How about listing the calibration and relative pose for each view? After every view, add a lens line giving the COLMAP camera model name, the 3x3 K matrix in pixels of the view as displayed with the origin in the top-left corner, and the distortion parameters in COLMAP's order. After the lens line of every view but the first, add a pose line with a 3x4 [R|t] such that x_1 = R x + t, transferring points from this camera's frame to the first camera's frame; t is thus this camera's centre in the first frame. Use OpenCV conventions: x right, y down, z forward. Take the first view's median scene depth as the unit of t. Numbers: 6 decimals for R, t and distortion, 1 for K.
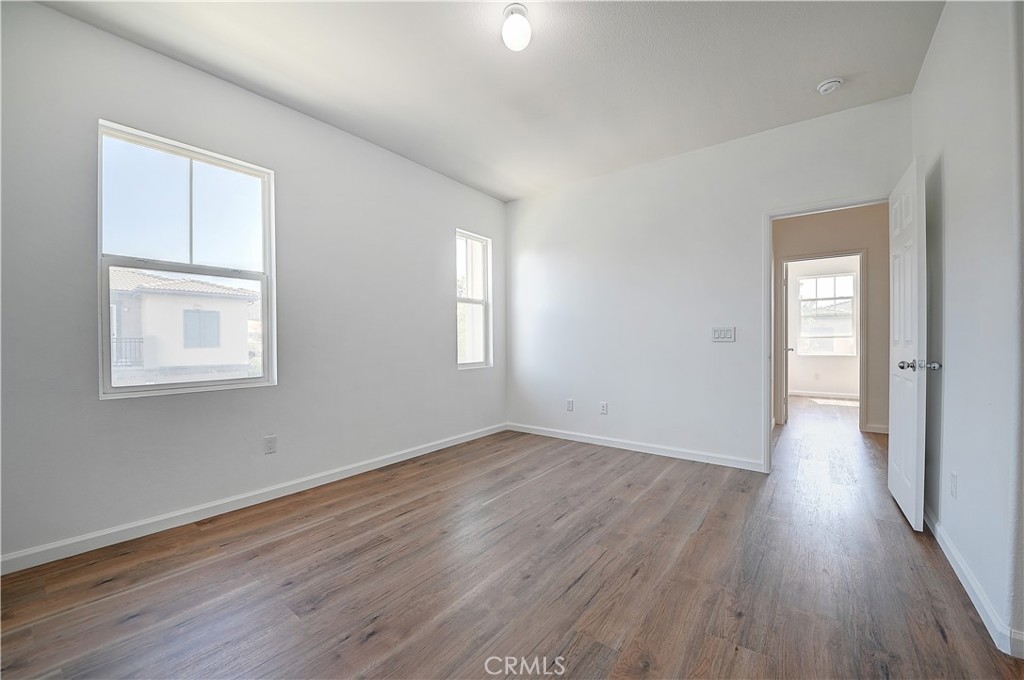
lens RADIAL K [[401.8, 0, 517.9], [0, 401.8, 342.7], [0, 0, 1]] dist [0.019040, -0.019996]
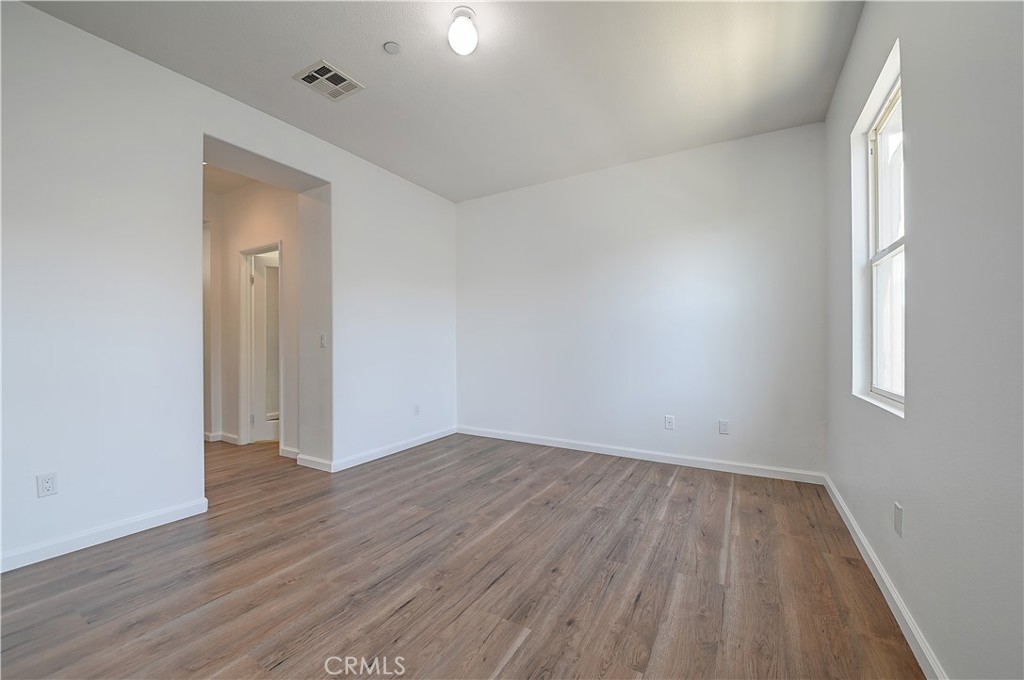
lens RADIAL K [[401.8, 0, 517.9], [0, 401.8, 342.7], [0, 0, 1]] dist [0.019040, -0.019996]
pose [[-0.992186, 0.009139, -0.124434, -0.006274], [0.008884, 0.999957, 0.002601, -0.007210], [0.124453, 0.001475, -0.992224, 1.934188]]
